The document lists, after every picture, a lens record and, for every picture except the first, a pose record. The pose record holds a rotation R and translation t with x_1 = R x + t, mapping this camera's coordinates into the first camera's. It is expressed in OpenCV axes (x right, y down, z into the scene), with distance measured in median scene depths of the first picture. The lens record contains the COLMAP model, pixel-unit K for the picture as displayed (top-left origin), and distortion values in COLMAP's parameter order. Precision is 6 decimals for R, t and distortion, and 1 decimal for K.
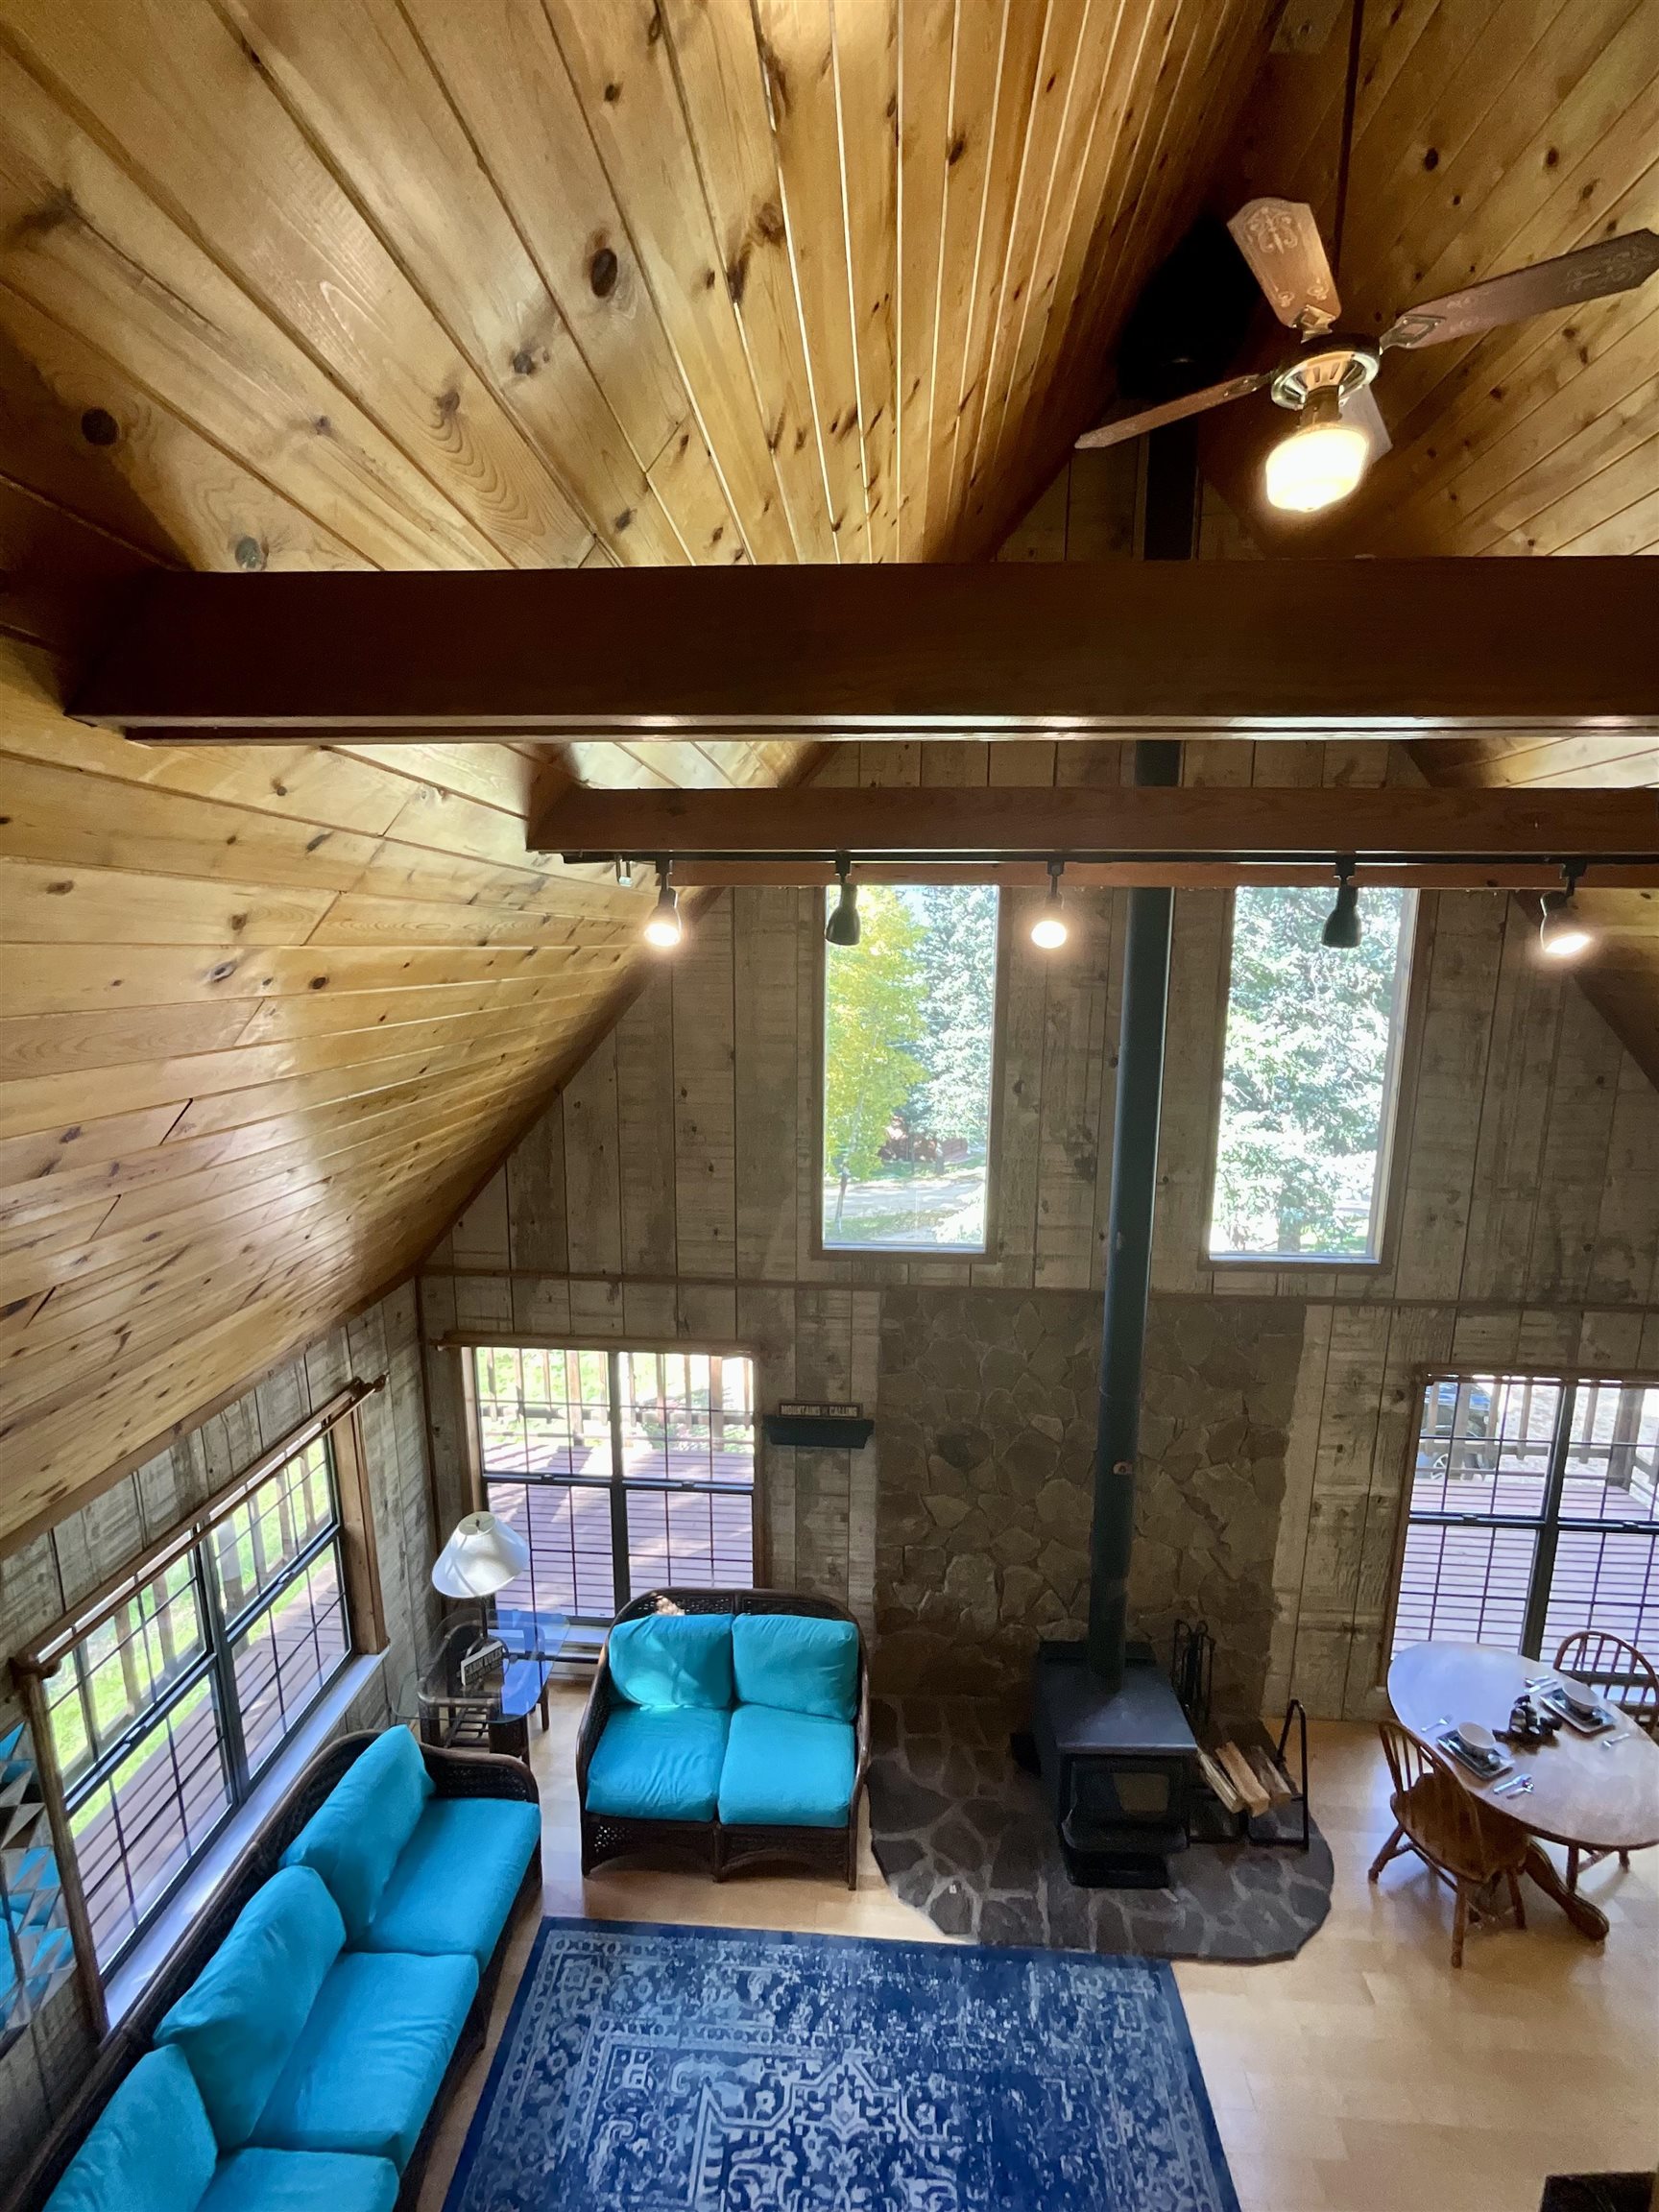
lens RADIAL K [[906.0, 0, 826.1], [0, 906.0, 1102.7], [0, 0, 1]] dist [0.002611, -0.002157]
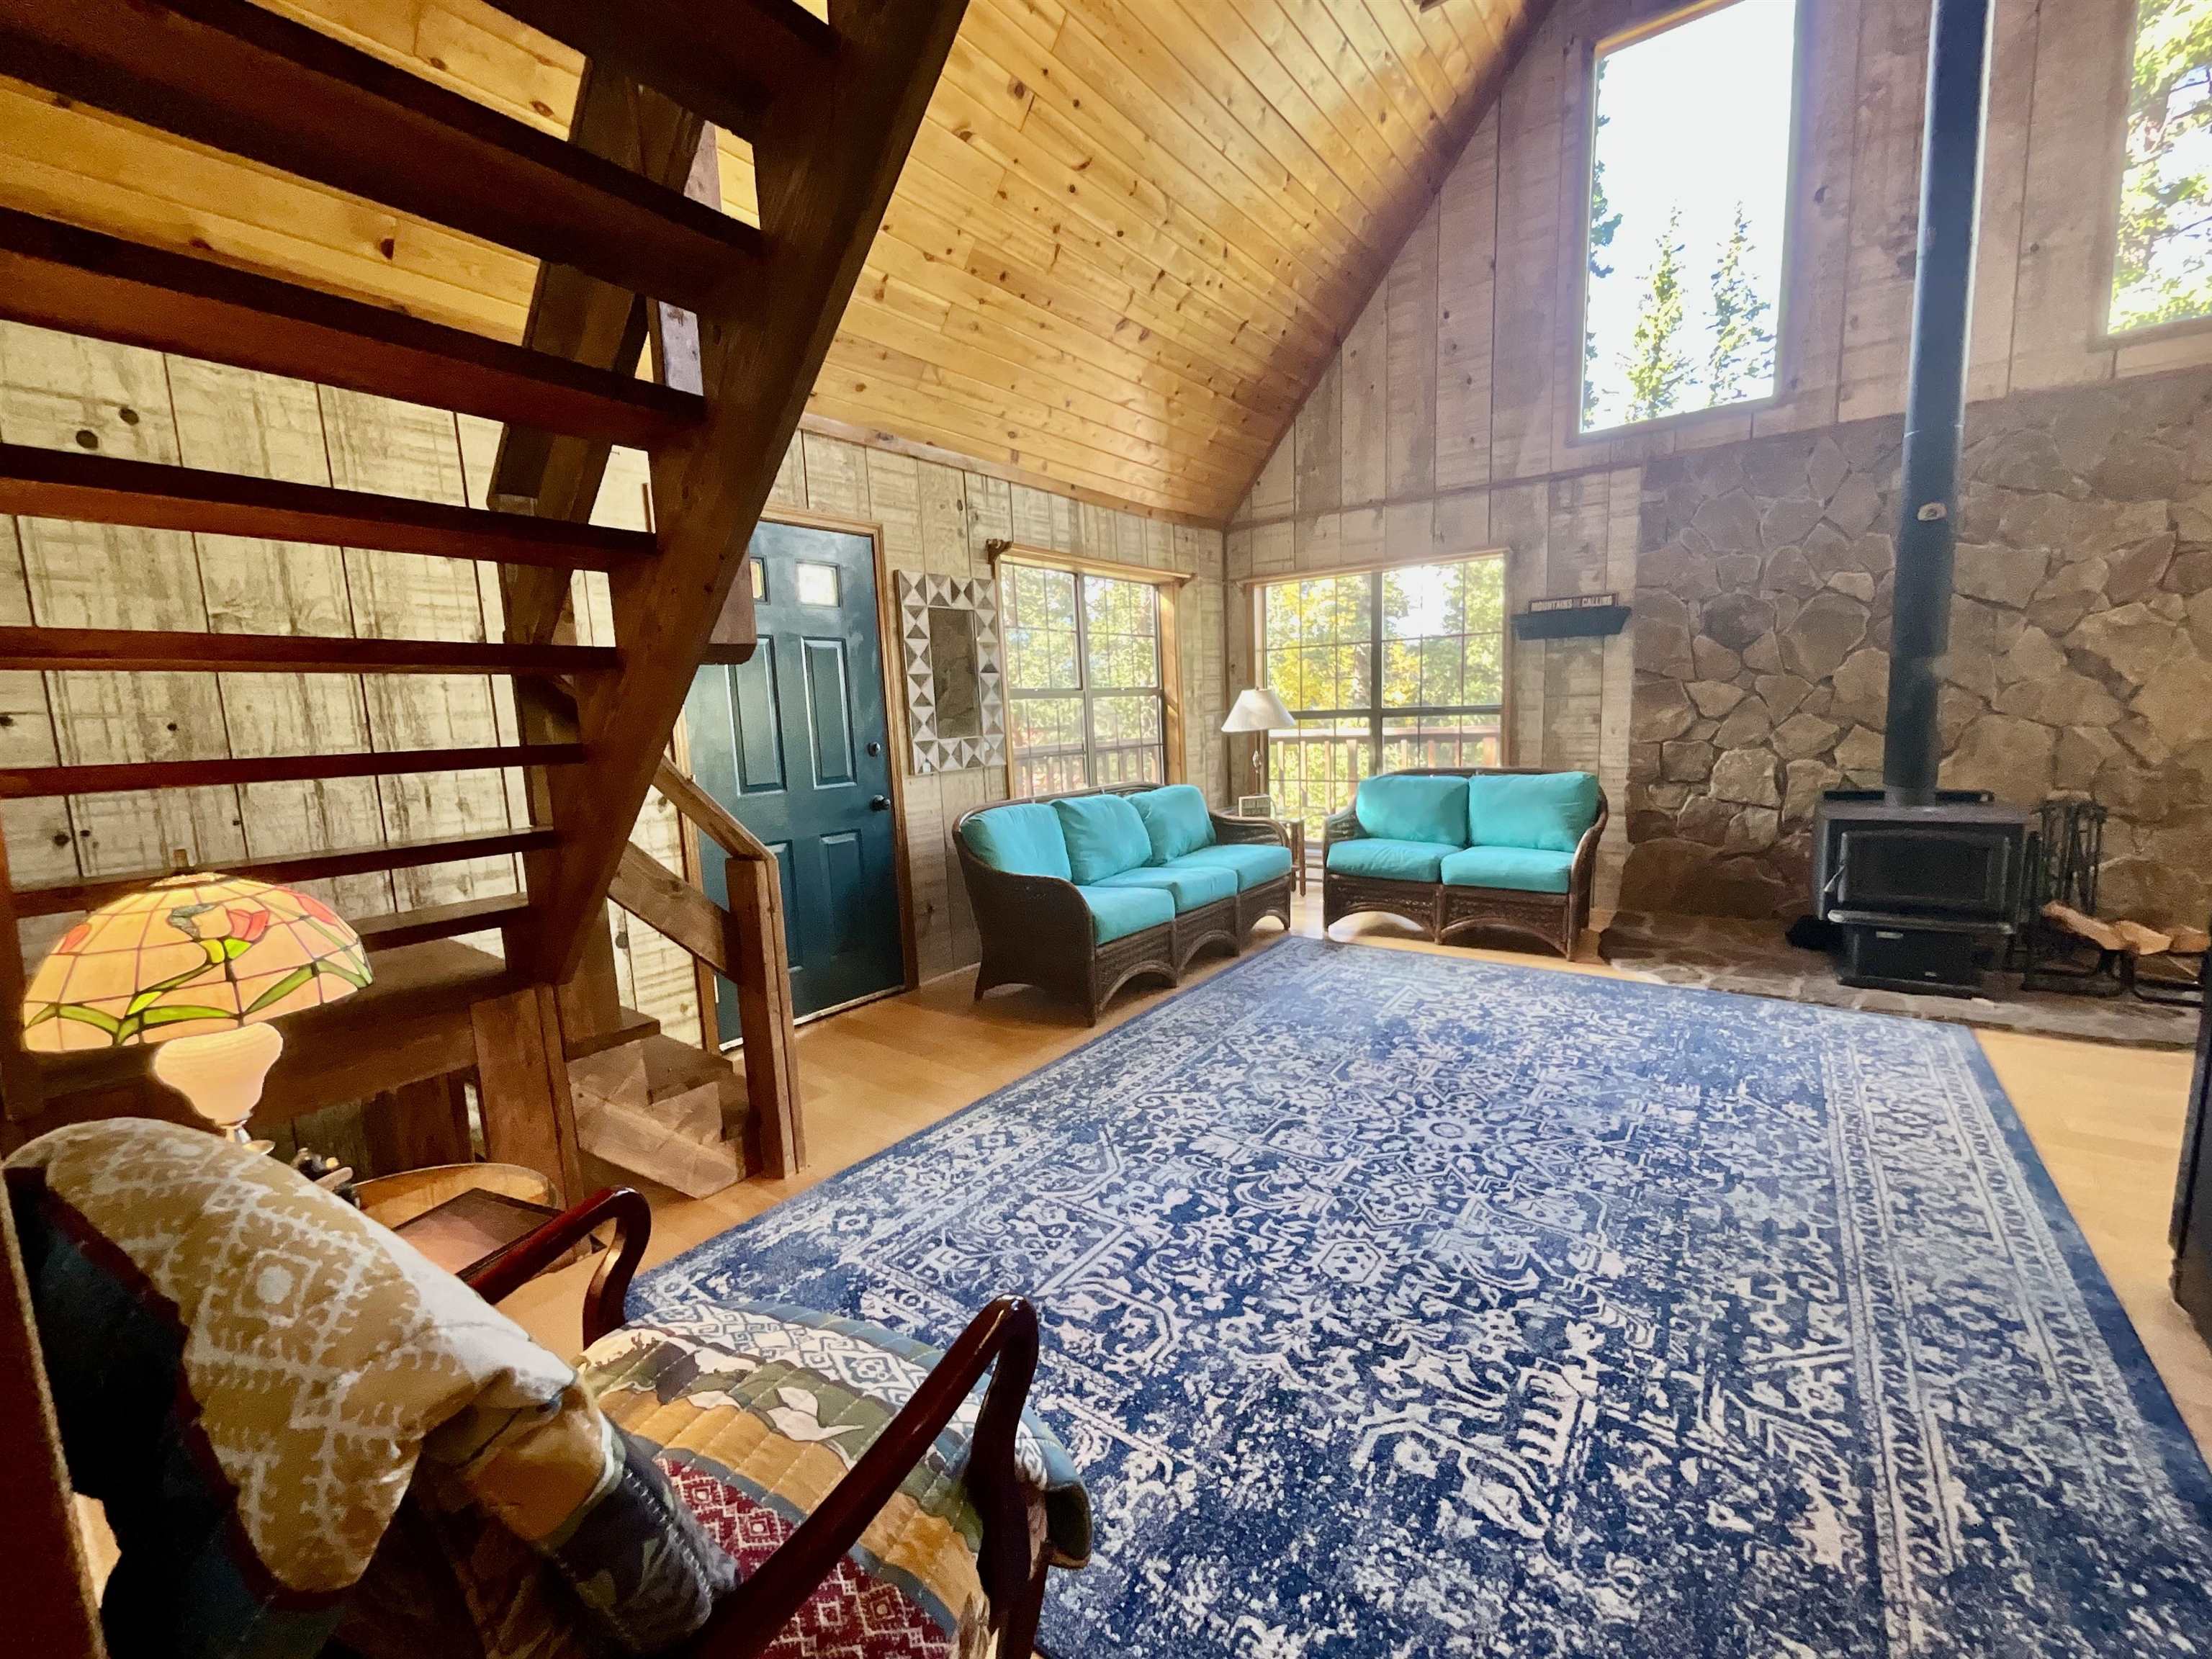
lens RADIAL K [[906.0, 0, 1098.2], [0, 906.0, 827.6], [0, 0, 1]] dist [0.002611, -0.002157]
pose [[0.835090, 0.036605, -0.548894, 0.125928], [-0.050583, 0.998666, -0.010358, 0.669559], [0.547782, 0.036414, 0.835828, -0.161853]]
